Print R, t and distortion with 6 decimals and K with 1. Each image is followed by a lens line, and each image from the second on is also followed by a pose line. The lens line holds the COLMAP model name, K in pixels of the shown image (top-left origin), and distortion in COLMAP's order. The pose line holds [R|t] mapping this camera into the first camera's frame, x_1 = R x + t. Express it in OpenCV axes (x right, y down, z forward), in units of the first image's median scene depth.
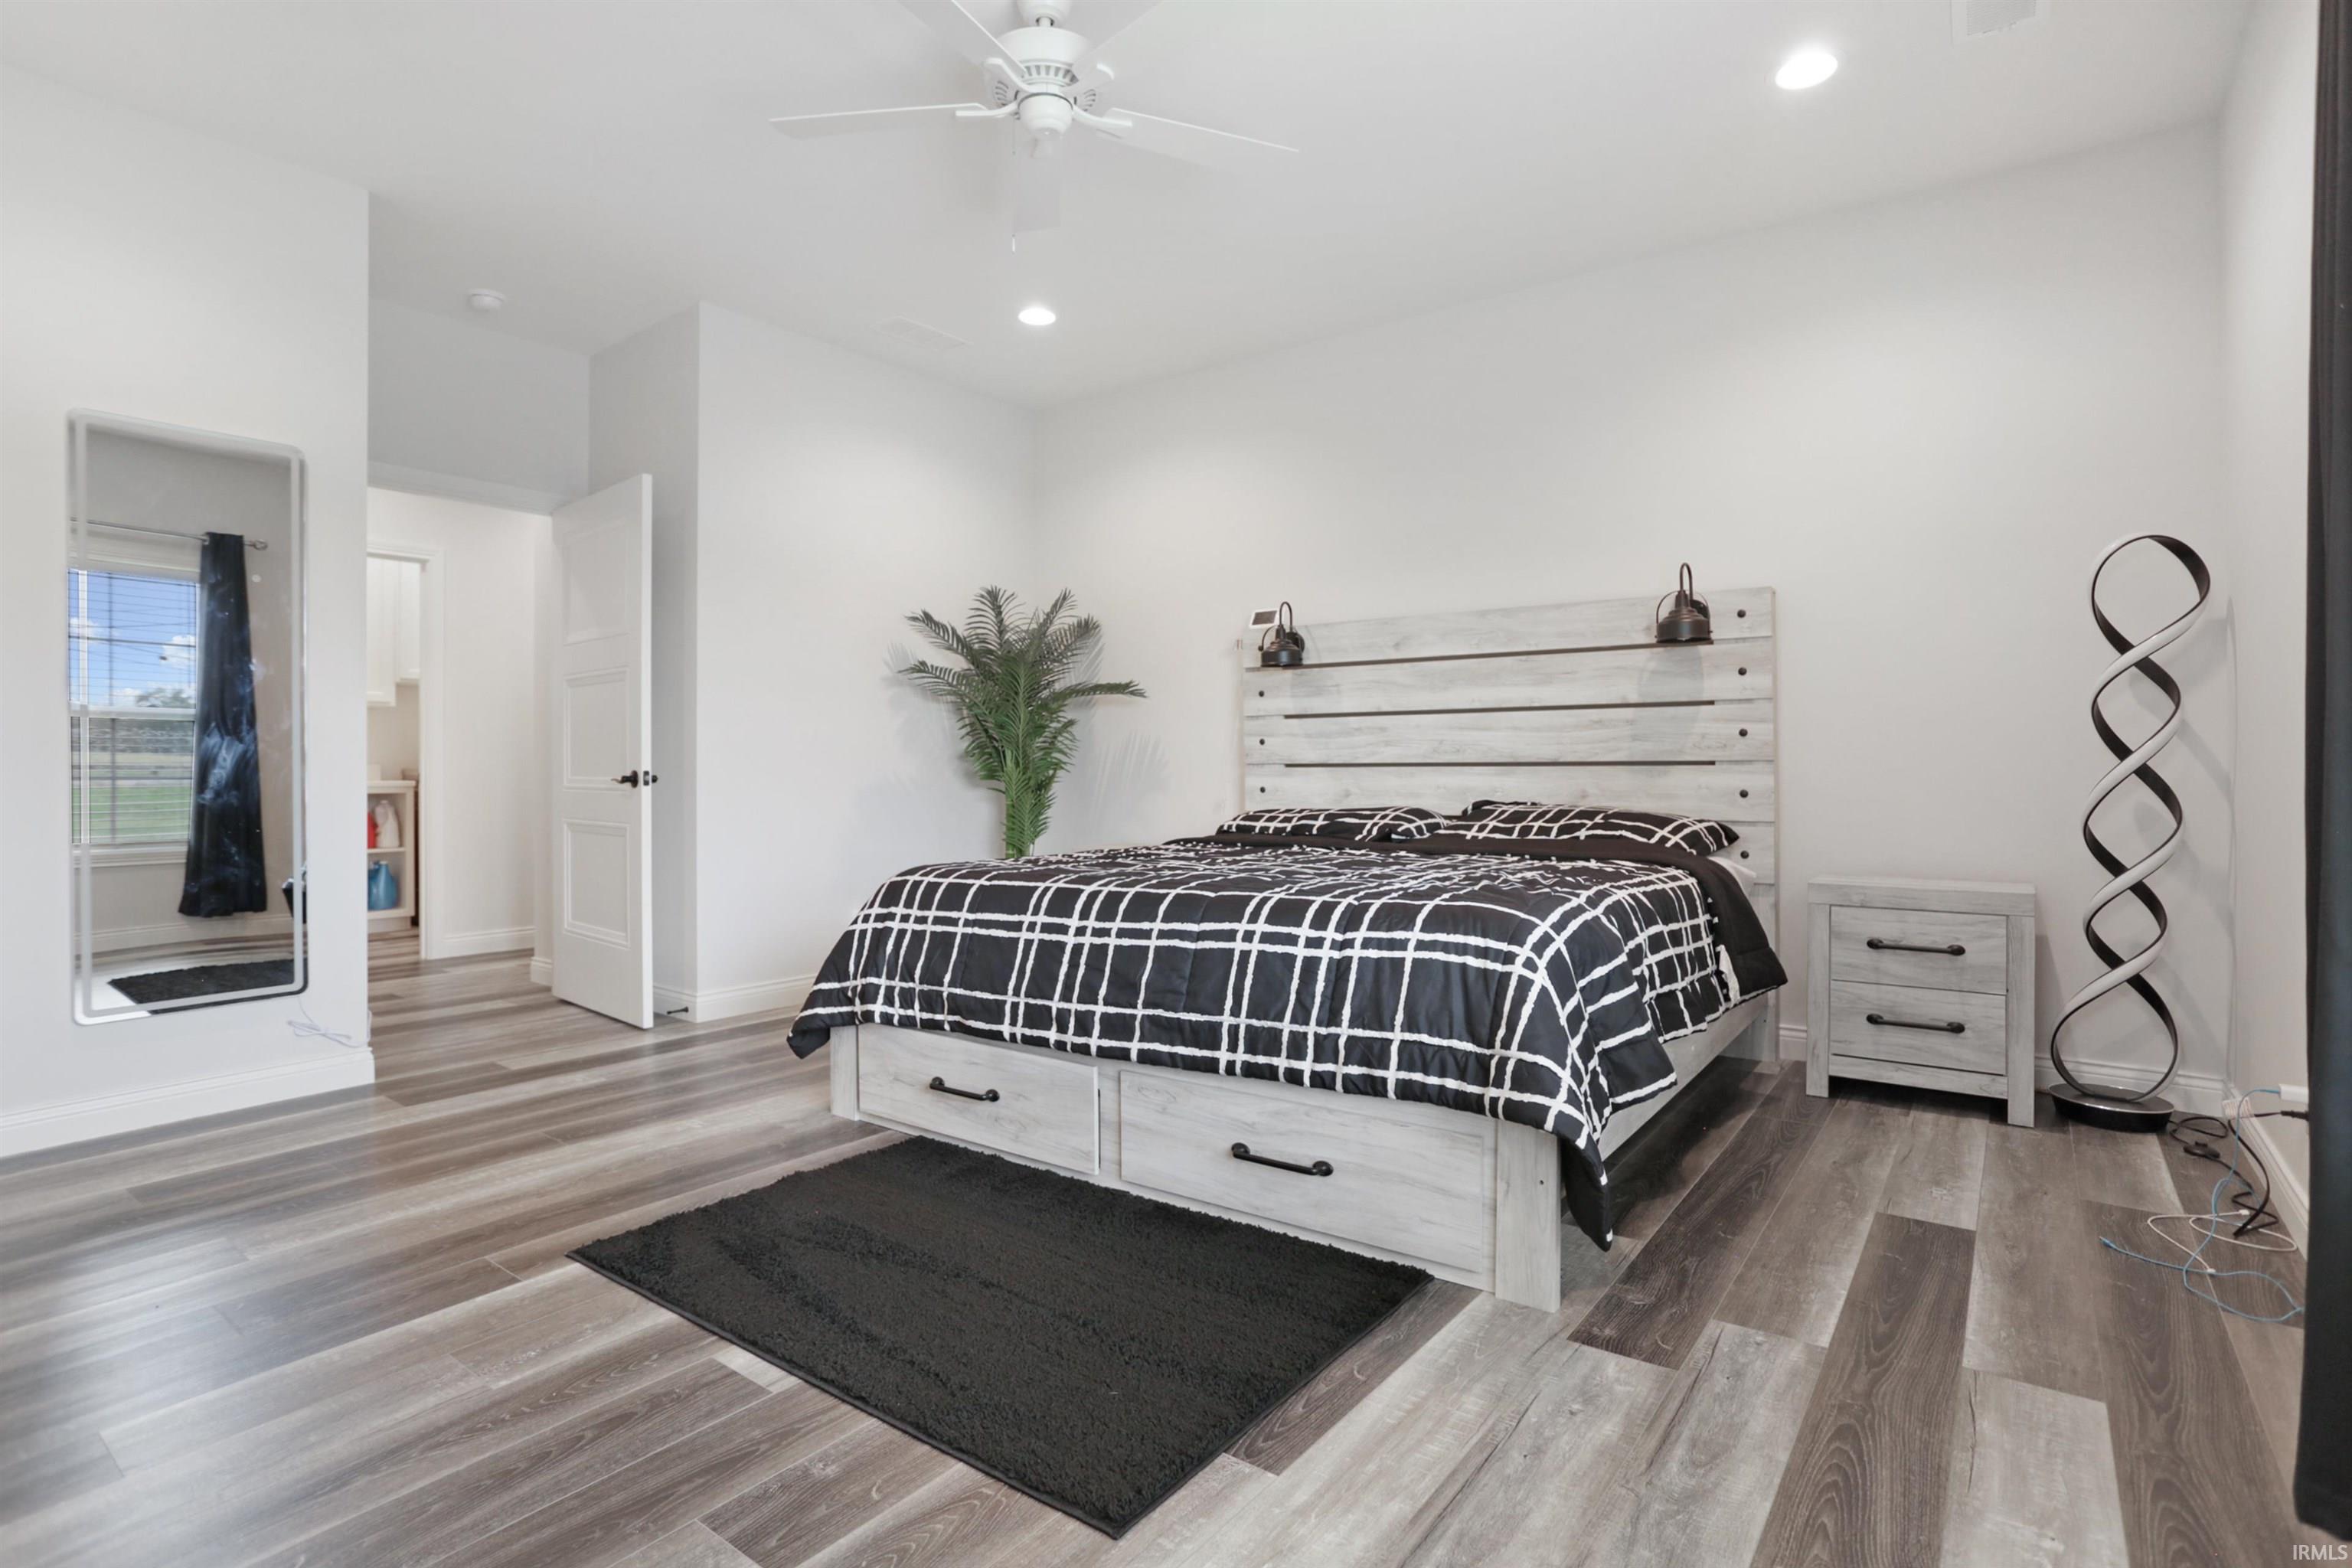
lens RADIAL K [[1162.2, 0, 1180.2], [0, 1162.2, 771.7], [0, 0, 1]] dist [-0.063590, 0.022475]
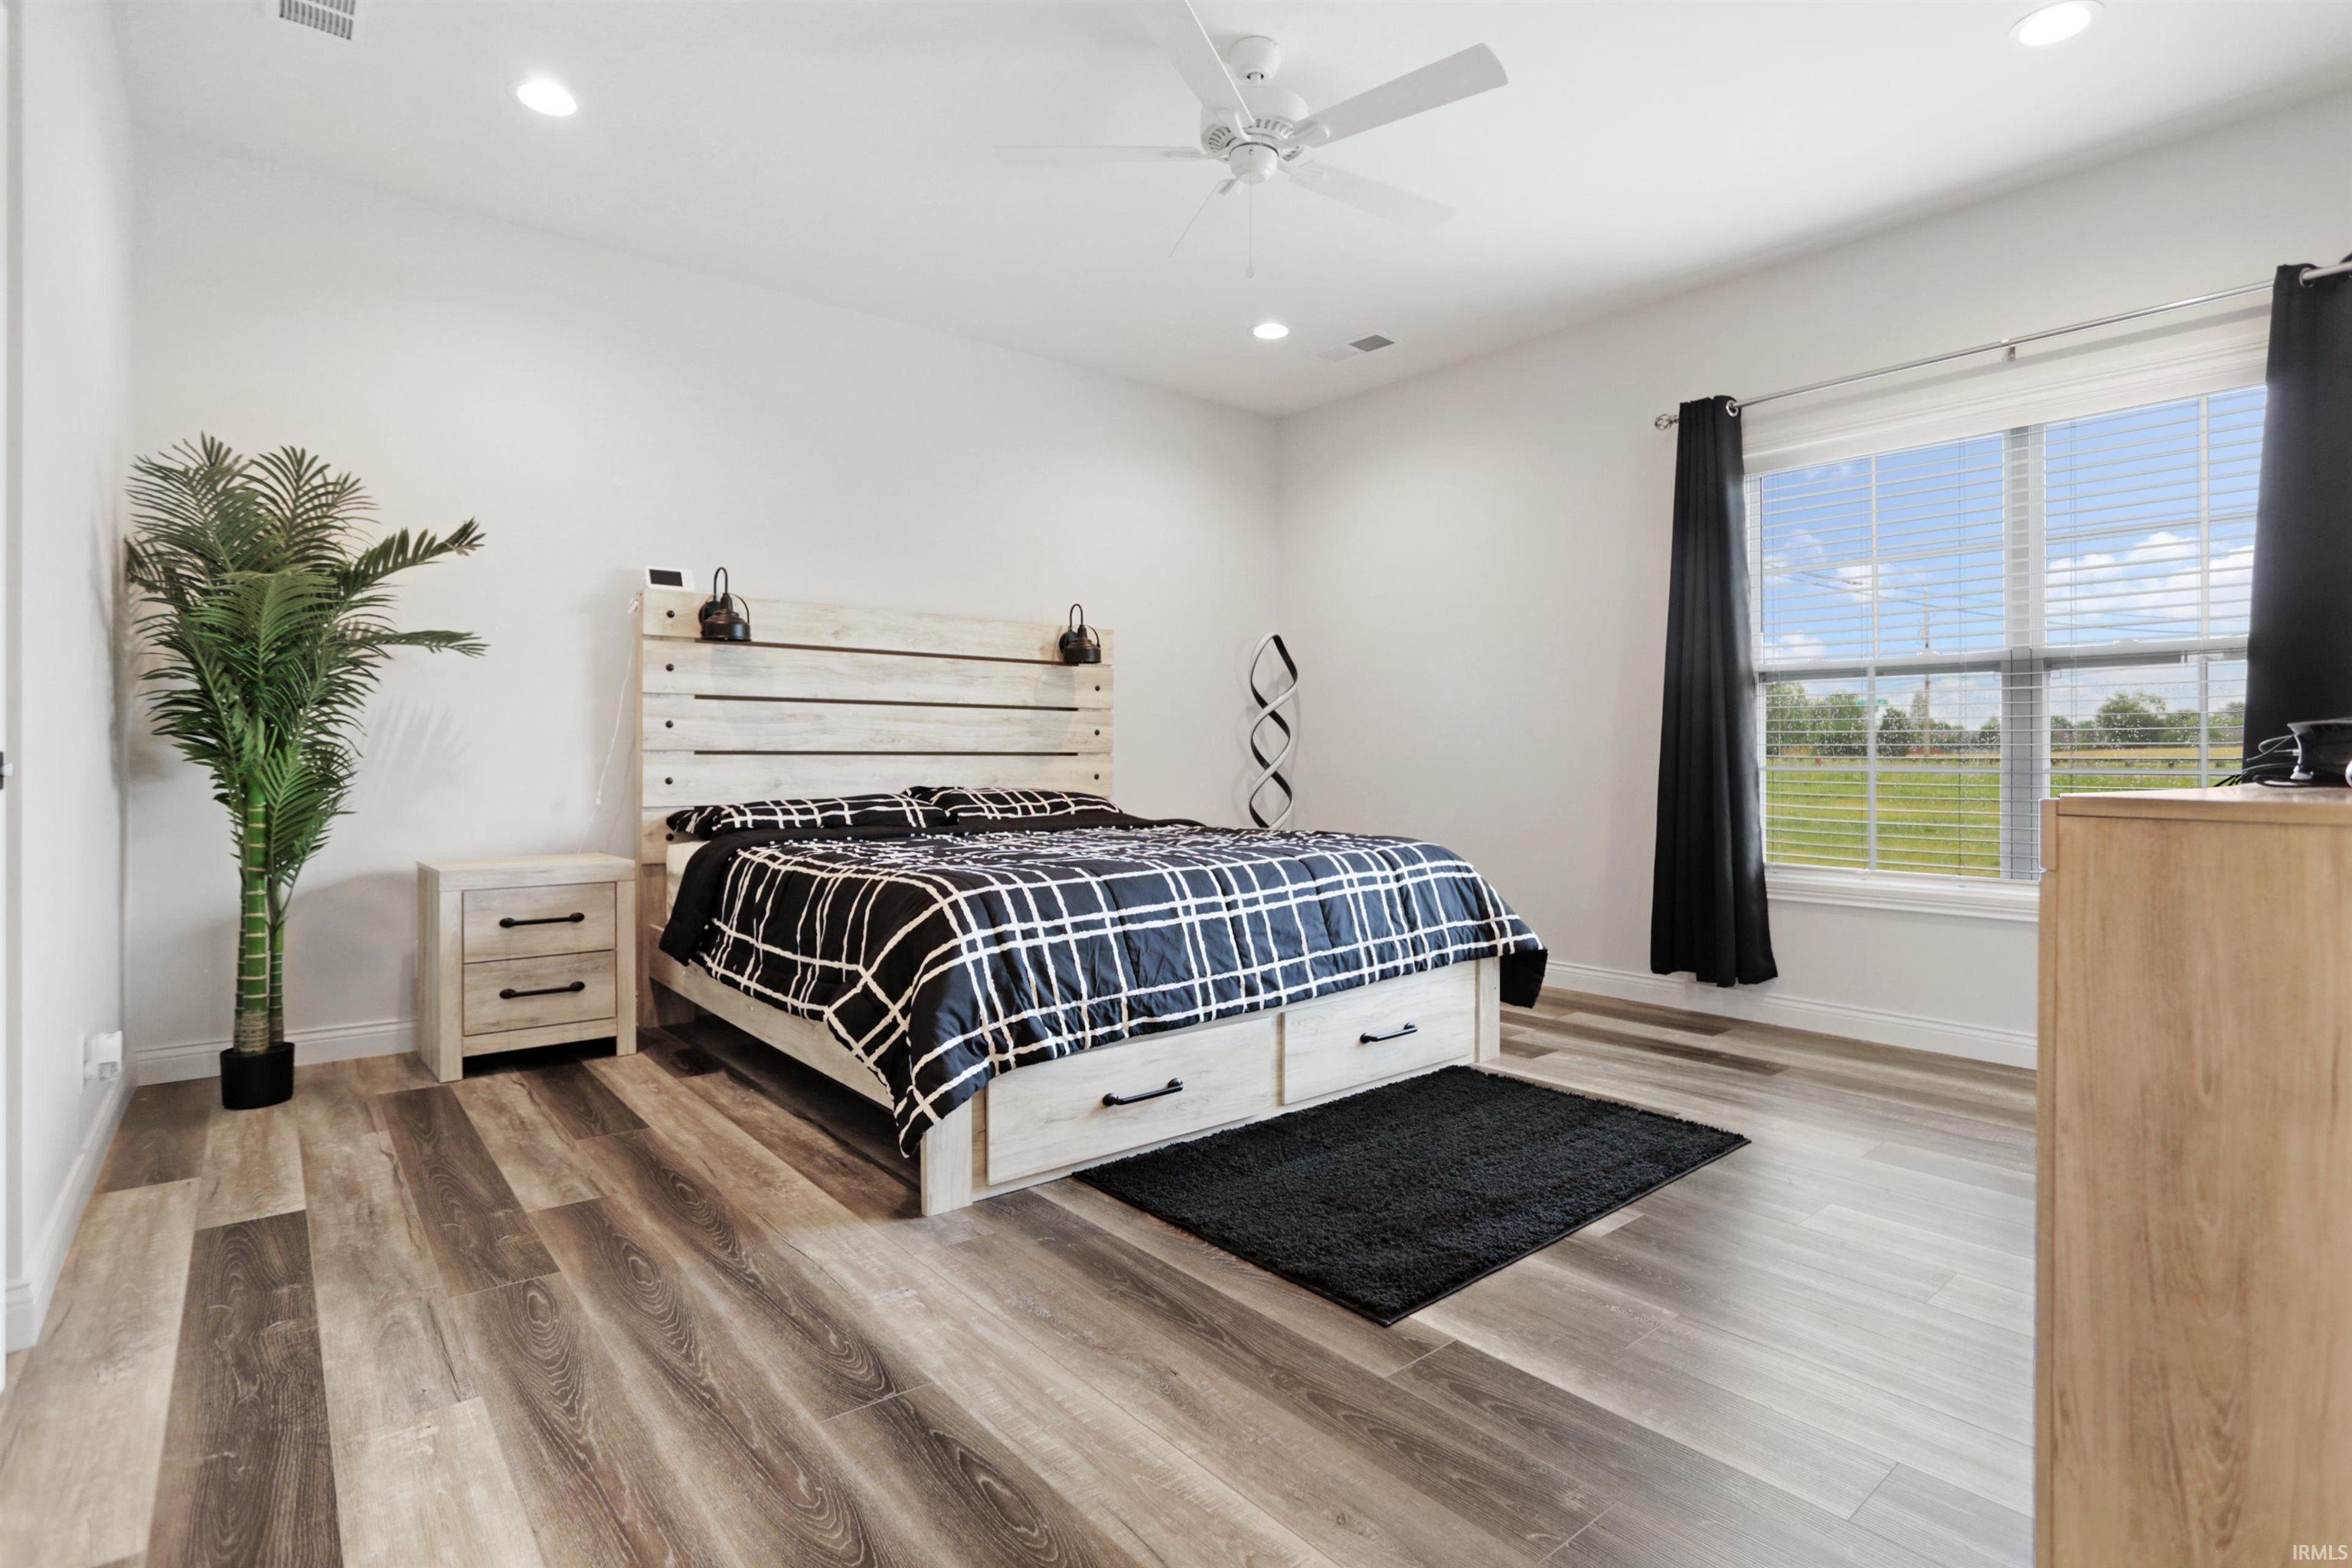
lens RADIAL K [[1162.2, 0, 1184.1], [0, 1162.2, 789.1], [0, 0, 1]] dist [-0.063590, 0.022475]
pose [[0.231465, -0.022406, 0.972585, -1.097143], [-0.002585, 0.999717, 0.023646, 0.000893], [-0.972840, -0.007987, 0.231341, 0.740040]]
